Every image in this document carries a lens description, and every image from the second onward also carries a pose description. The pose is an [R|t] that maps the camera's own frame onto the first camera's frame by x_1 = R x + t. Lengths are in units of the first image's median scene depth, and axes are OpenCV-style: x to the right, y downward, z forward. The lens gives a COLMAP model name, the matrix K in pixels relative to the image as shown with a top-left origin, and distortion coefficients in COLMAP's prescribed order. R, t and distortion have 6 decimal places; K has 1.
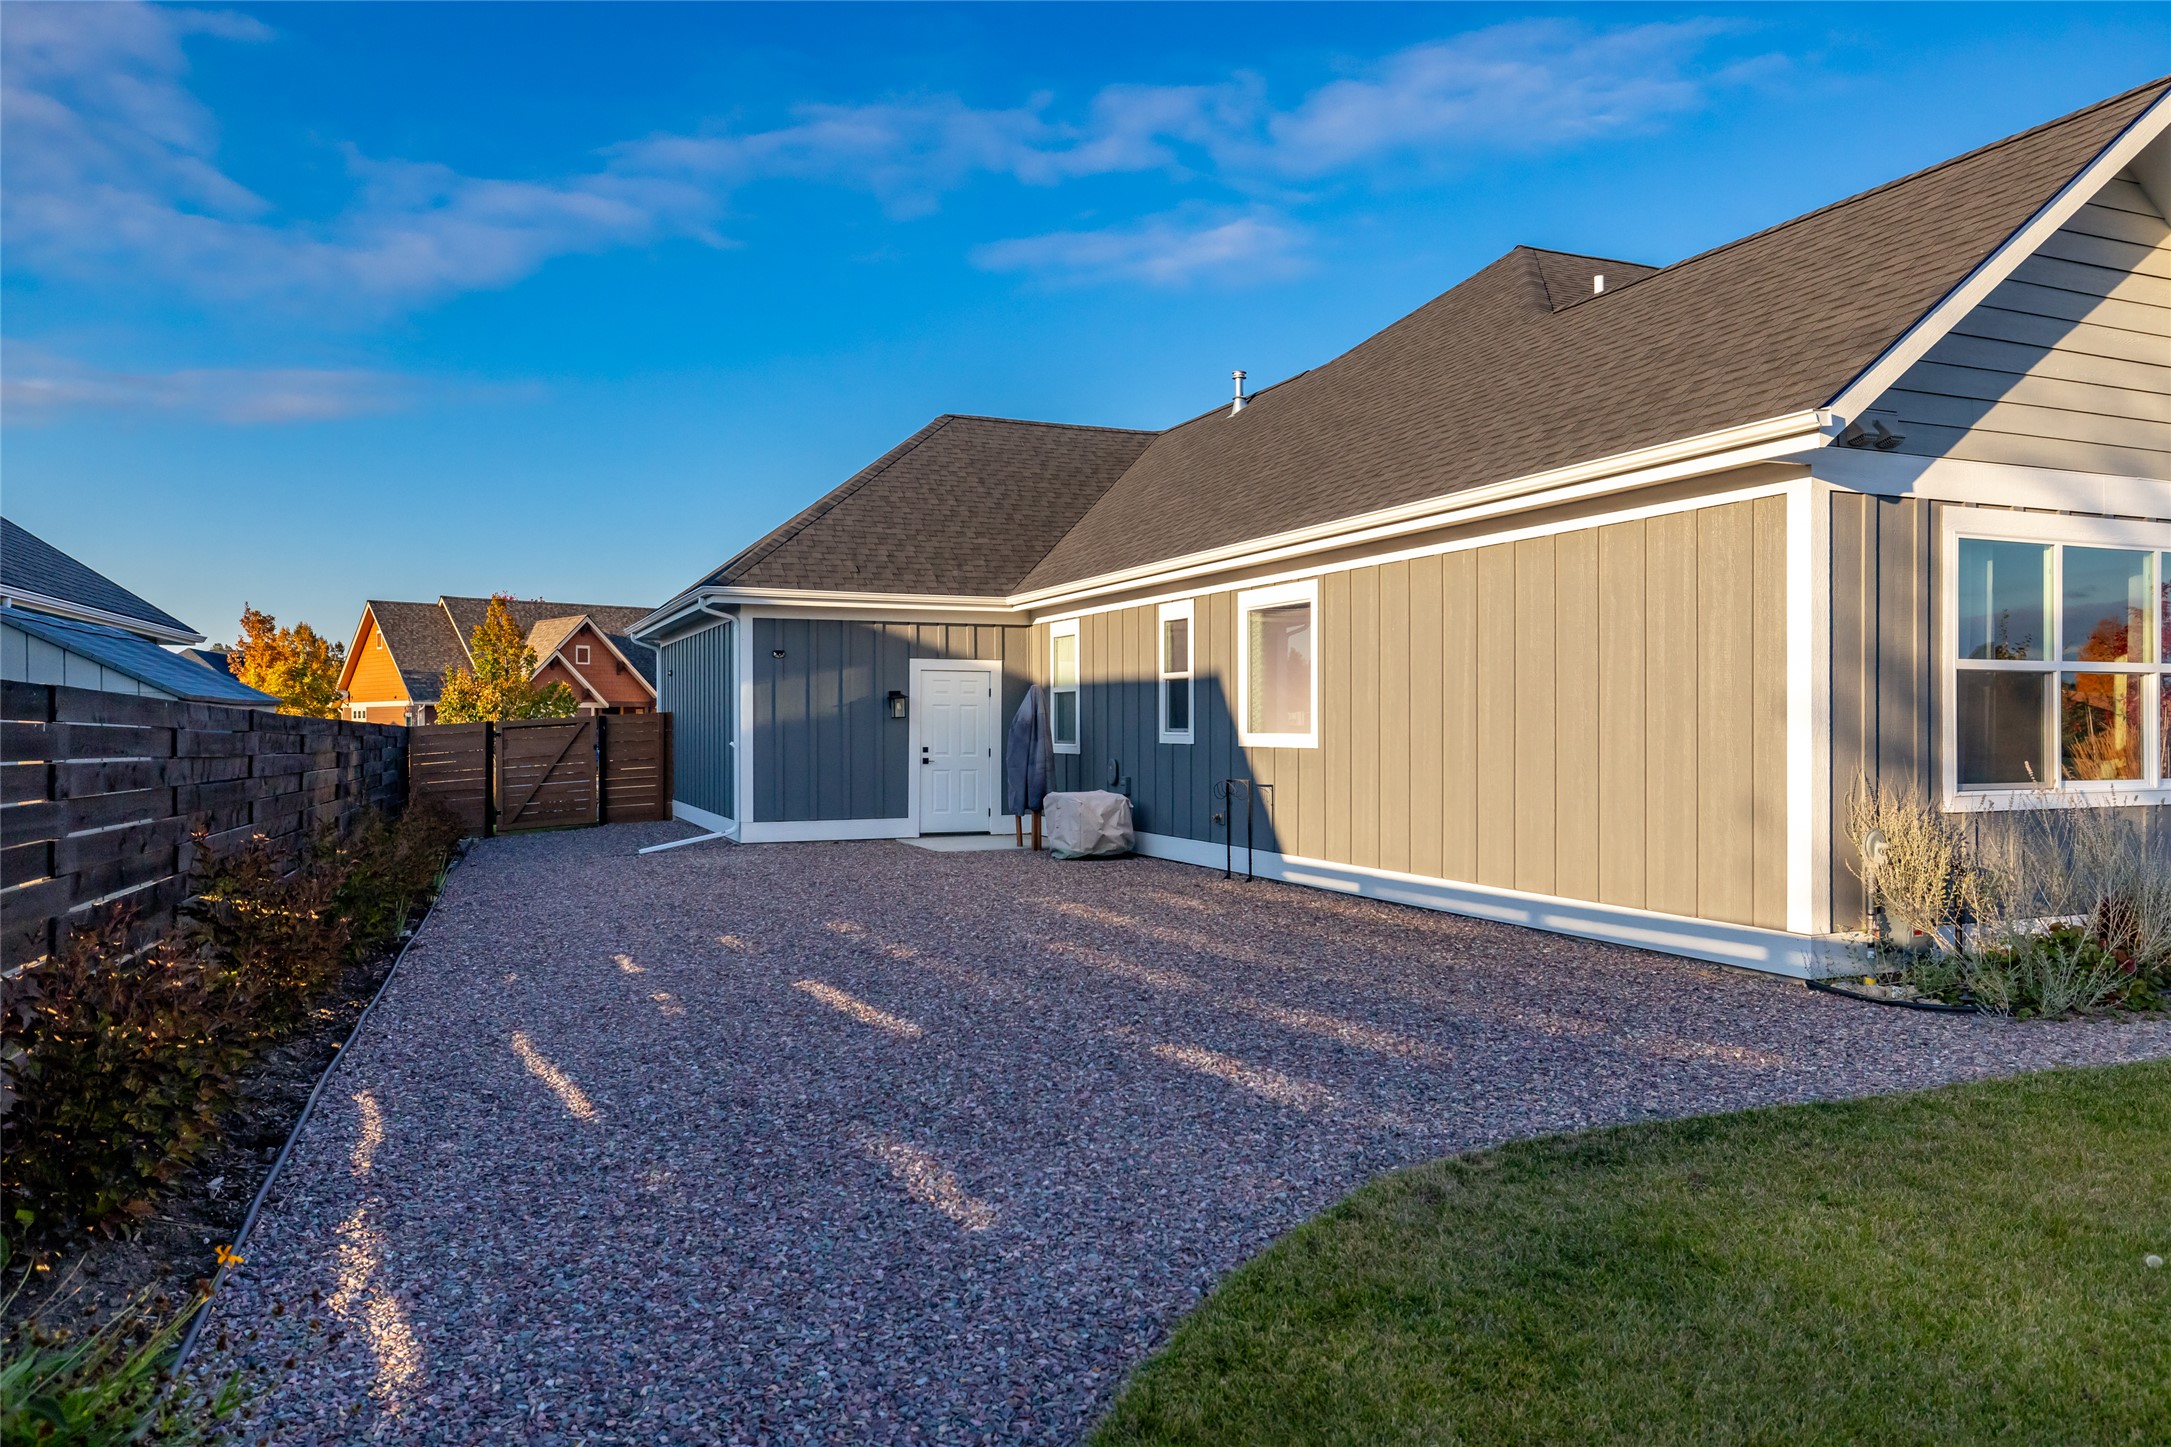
lens RADIAL K [[1384.6, 0, 1079.9], [0, 1384.6, 719.1], [0, 0, 1]] dist [-0.013827, 0.008568]
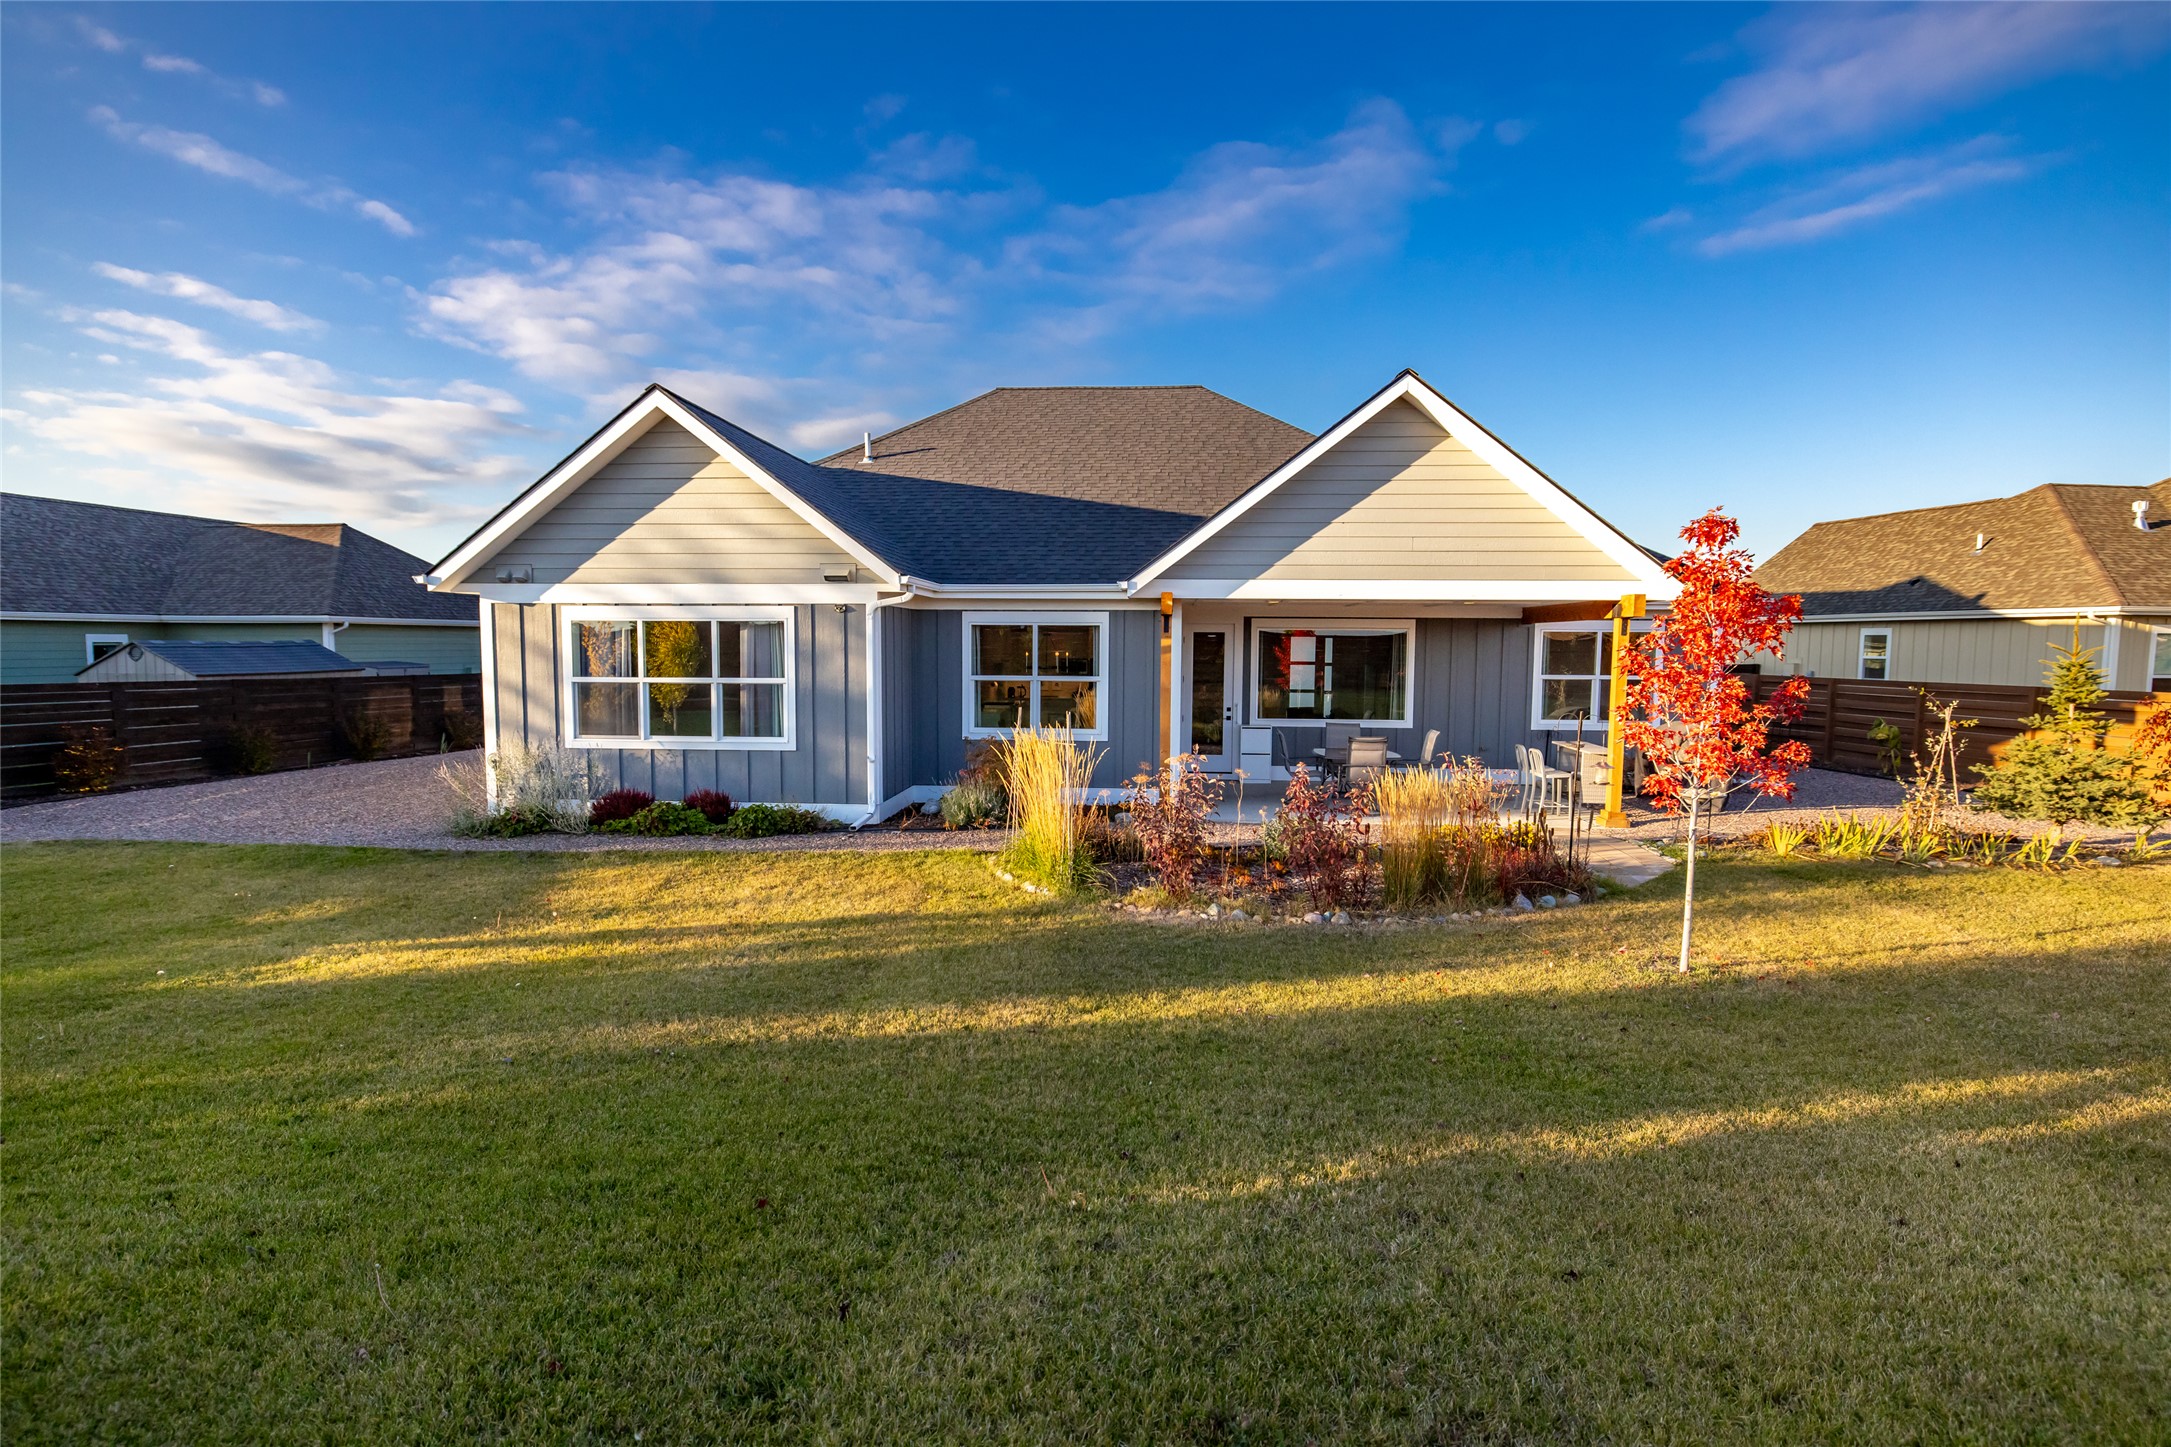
lens RADIAL K [[1065.0, 0, 1087.9], [0, 1065.0, 742.2], [0, 0, 1]] dist [-0.007355, 0.002487]
pose [[0.873175, 0.051734, -0.484654, 0.183189], [-0.003936, 0.995067, 0.099126, -0.009372], [0.487391, -0.084647, 0.869071, -0.005715]]
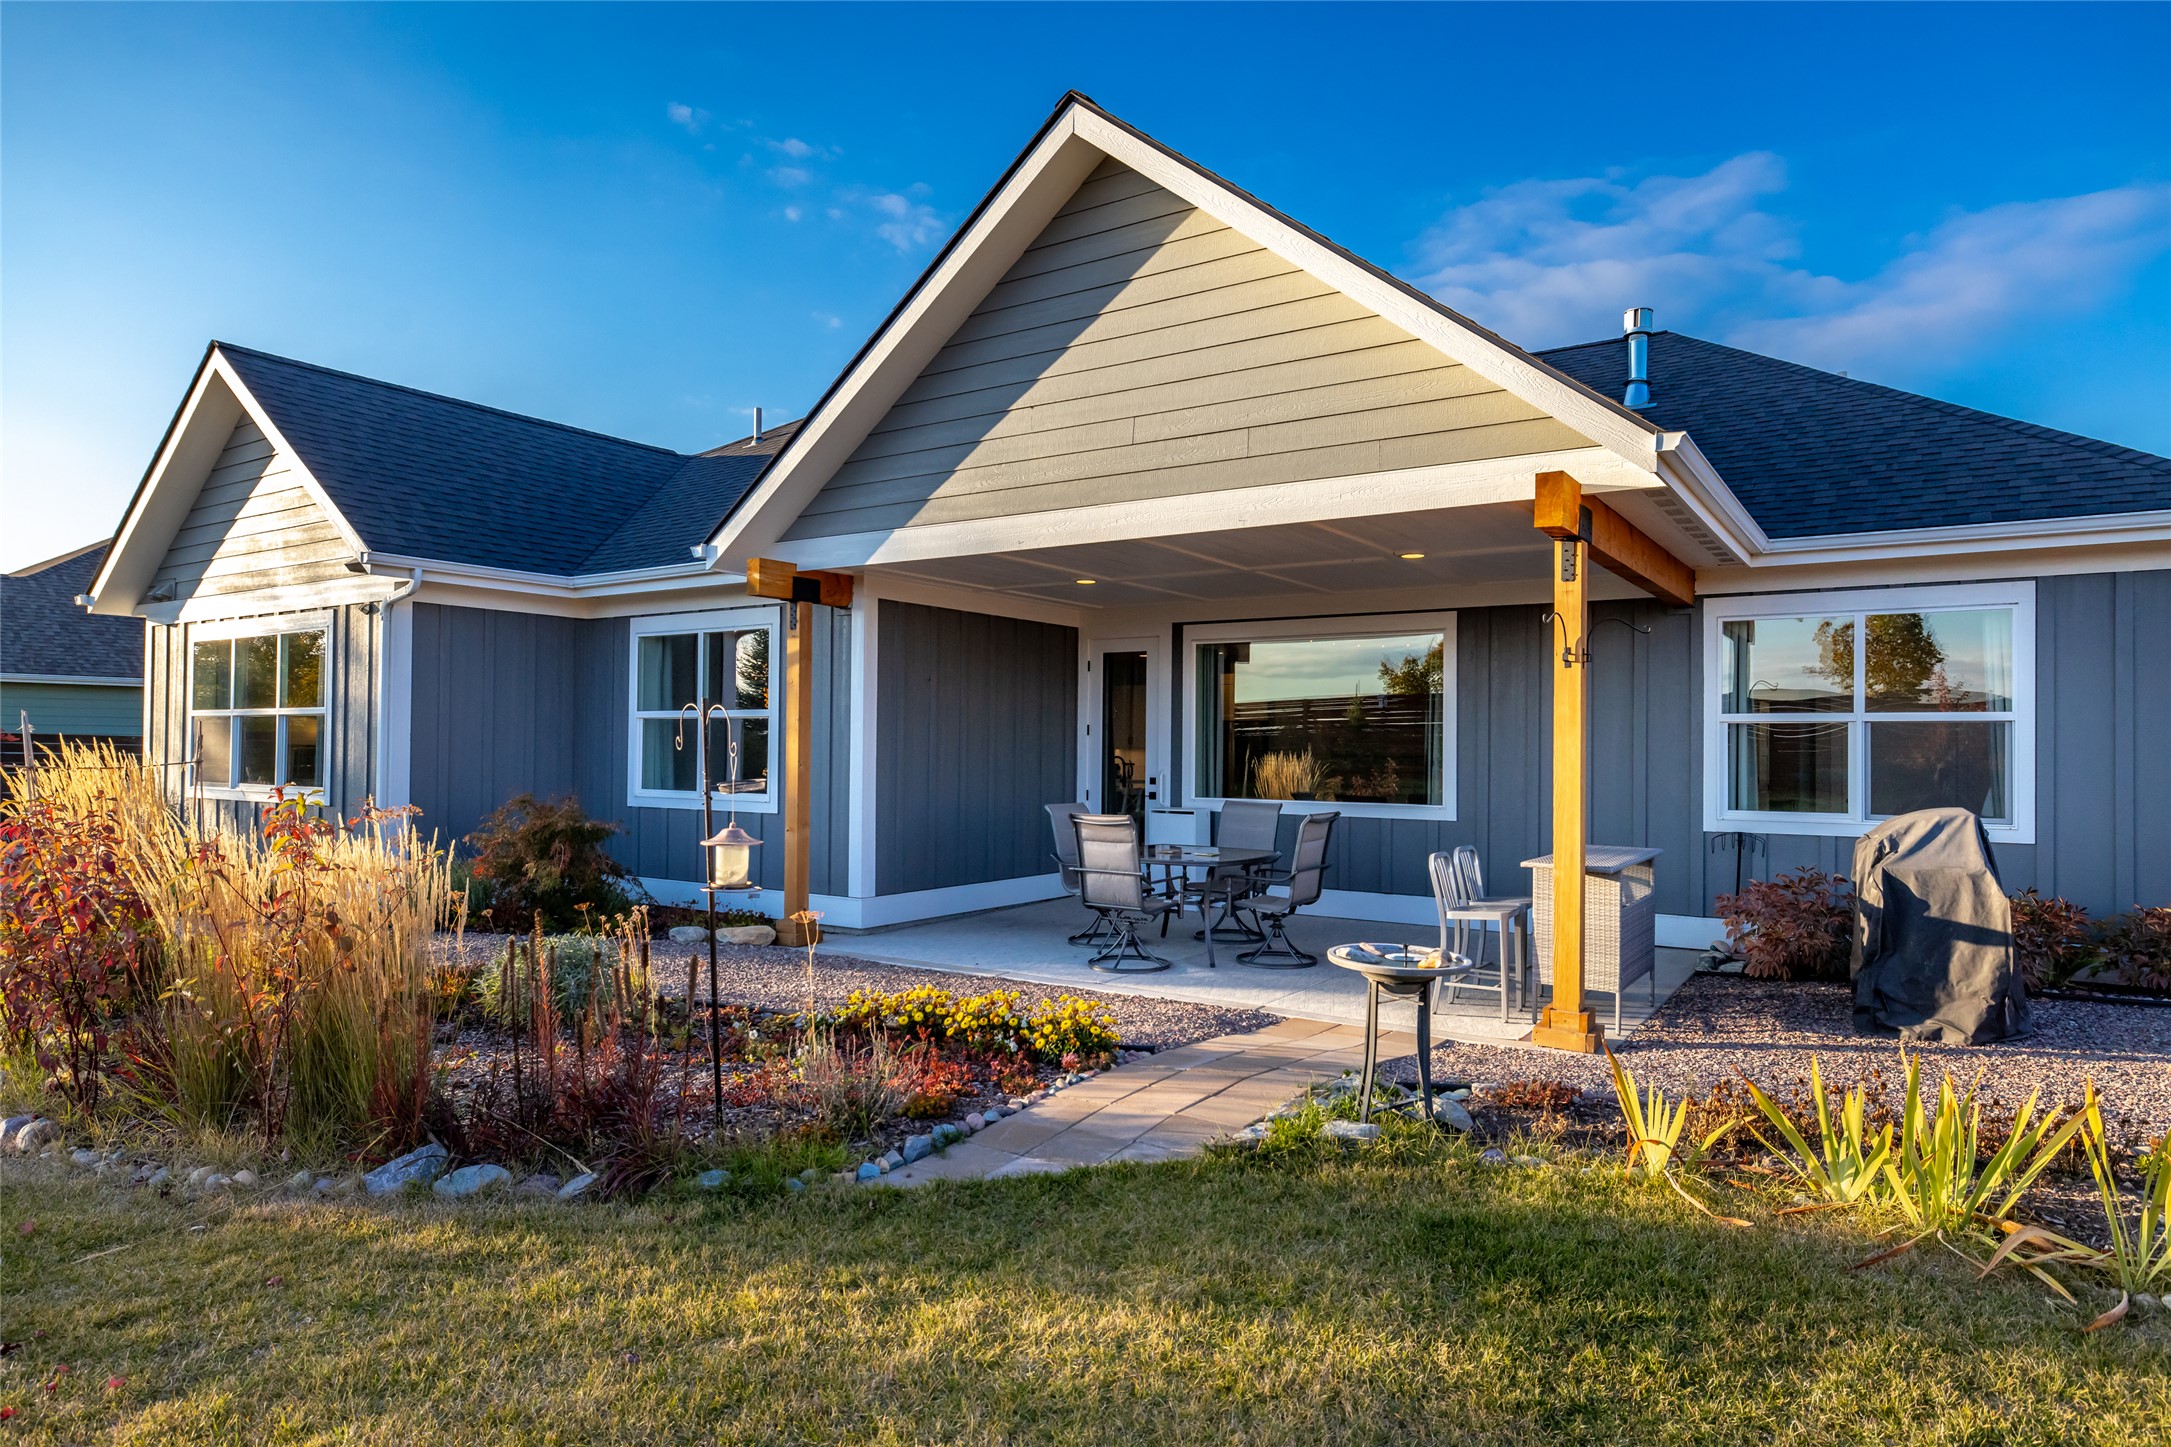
lens RADIAL K [[1269.8, 0, 1084.5], [0, 1269.8, 728.4], [0, 0, 1]] dist [-0.001367, 0.003789]
pose [[0.513175, -0.007033, -0.858255, 0.223518], [-0.001857, 0.999955, -0.009305, -0.000624], [0.858282, 0.006369, 0.513139, 0.097136]]
